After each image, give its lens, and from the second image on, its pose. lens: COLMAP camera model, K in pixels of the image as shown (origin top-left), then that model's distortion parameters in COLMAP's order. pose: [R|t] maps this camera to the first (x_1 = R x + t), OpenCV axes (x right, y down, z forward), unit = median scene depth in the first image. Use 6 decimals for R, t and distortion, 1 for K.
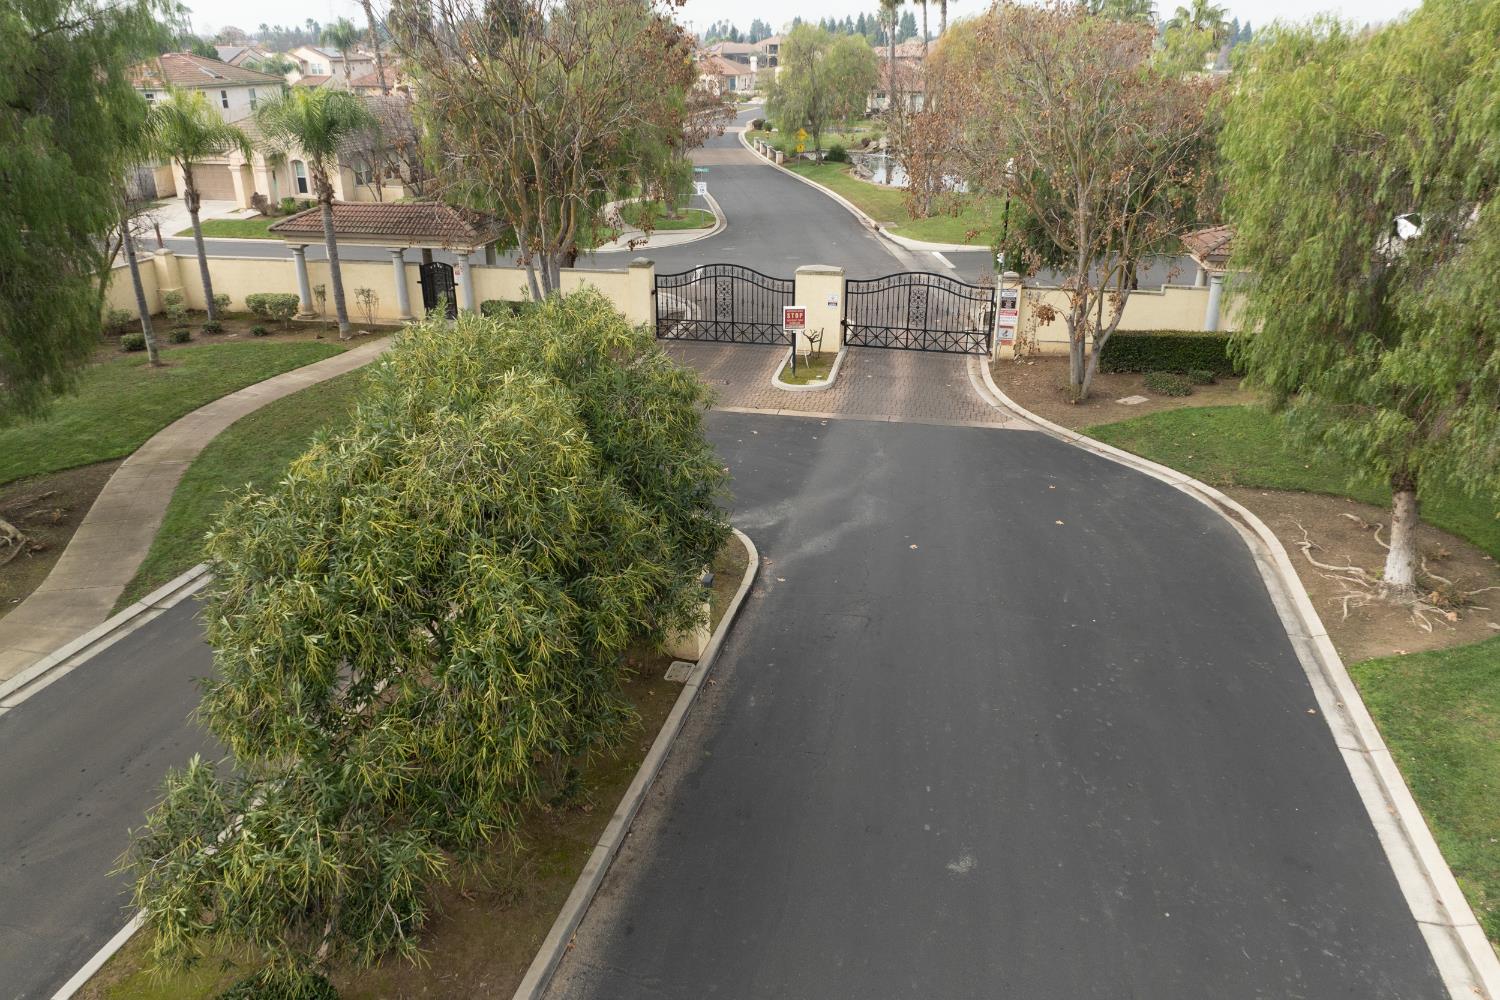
lens RADIAL K [[1045.4, 0, 749.6], [0, 1045.4, 505.7], [0, 0, 1]] dist [-0.043602, 0.014012]
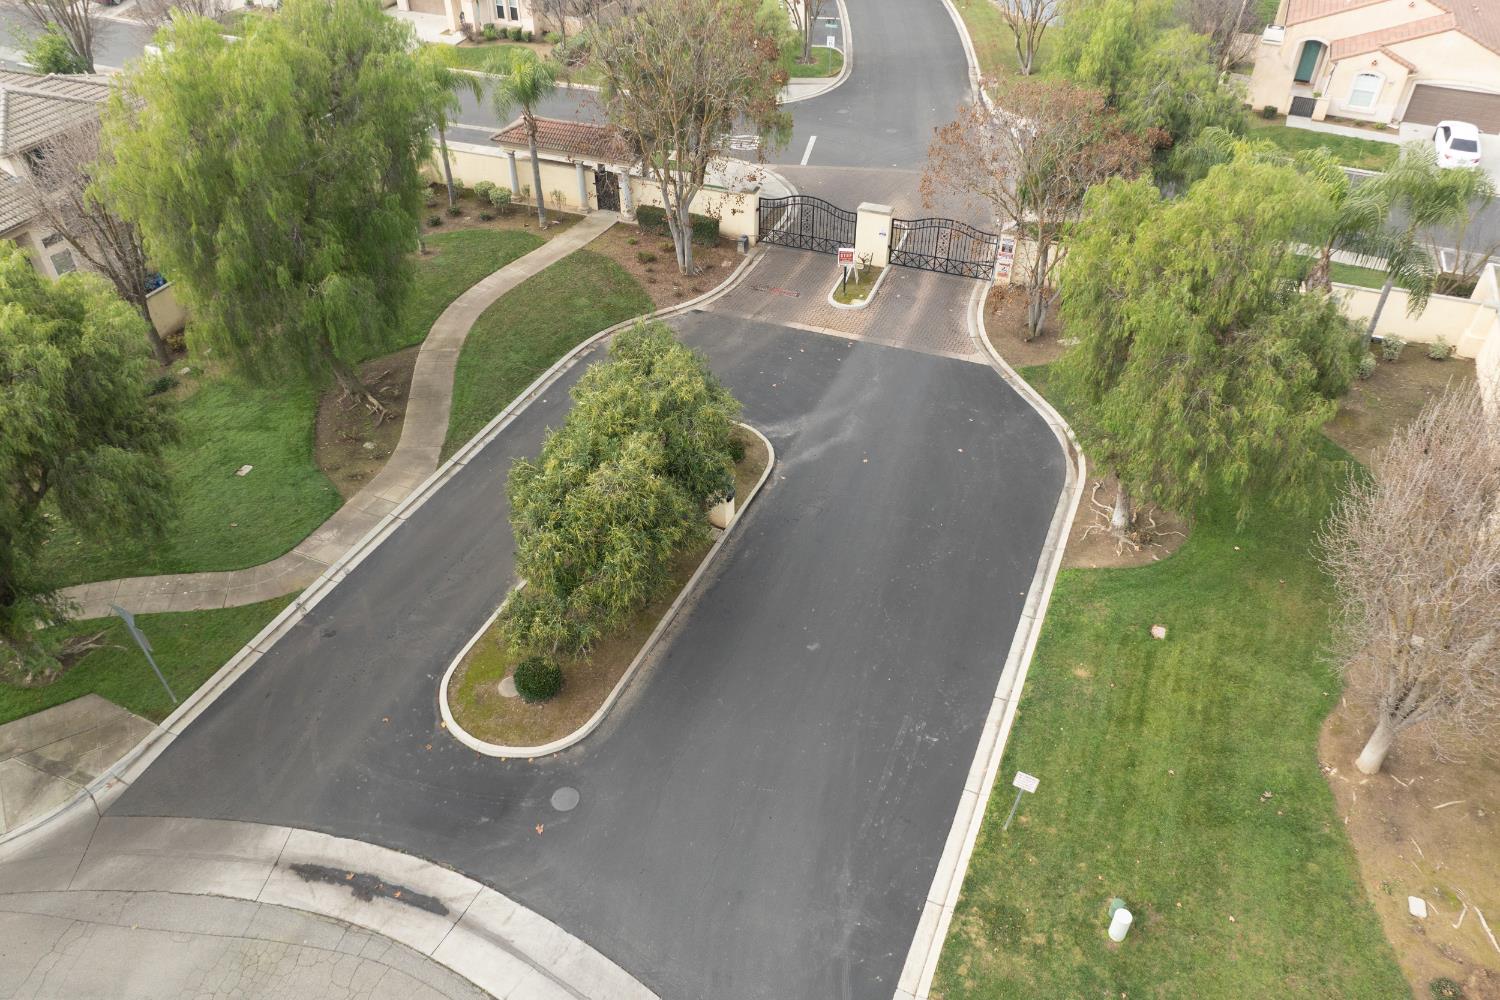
lens RADIAL K [[1045.4, 0, 749.7], [0, 1045.4, 496.1], [0, 0, 1]] dist [-0.043602, 0.014012]
pose [[0.985324, 0.108460, -0.131807, 0.156967], [-0.068219, 0.958046, 0.278378, -0.291441], [0.156470, -0.265301, 0.951385, -0.546049]]
